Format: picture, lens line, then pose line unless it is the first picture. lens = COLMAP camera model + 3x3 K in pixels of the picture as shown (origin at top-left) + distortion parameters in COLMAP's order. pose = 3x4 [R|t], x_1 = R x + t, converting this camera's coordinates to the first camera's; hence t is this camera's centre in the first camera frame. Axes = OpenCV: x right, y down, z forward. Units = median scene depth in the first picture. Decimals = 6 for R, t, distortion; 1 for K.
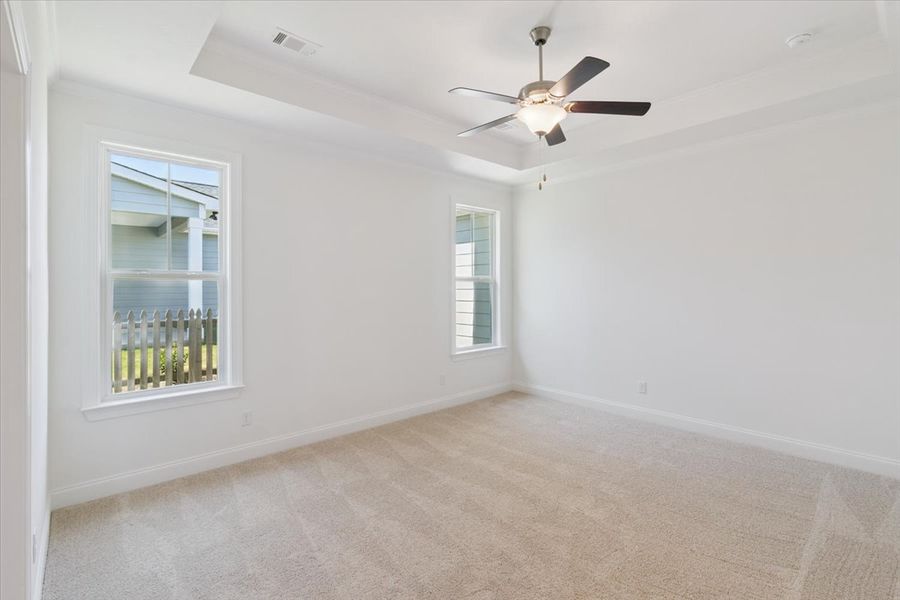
lens RADIAL K [[424.6, 0, 450.2], [0, 424.6, 290.5], [0, 0, 1]] dist [-0.000880, -0.000068]
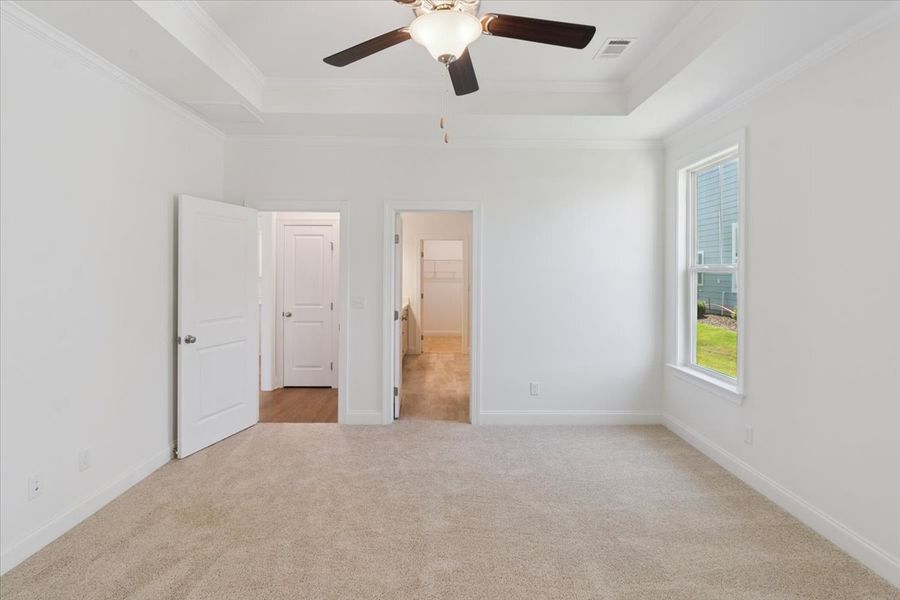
lens RADIAL K [[425.2, 0, 453.6], [0, 425.2, 276.1], [0, 0, 1]] dist [-0.001149, -0.000119]
pose [[-0.663901, 0.005849, -0.747797, 0.530793], [-0.005037, 0.999912, 0.012292, -0.024122], [0.747803, 0.011927, -0.663813, 1.082449]]
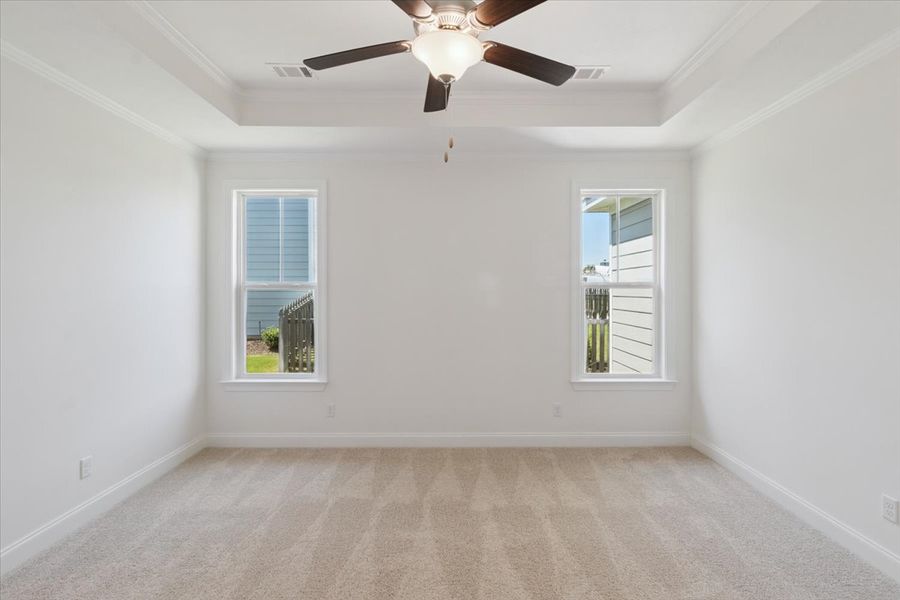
lens RADIAL K [[412.8, 0, 461.7], [0, 412.8, 291.4], [0, 0, 1]] dist [-0.000468, 0.000029]
pose [[0.738012, 0.004603, -0.674771, 0.508171], [-0.005635, 0.999984, 0.000659, -0.021263], [0.674764, 0.003316, 0.738026, 0.402458]]
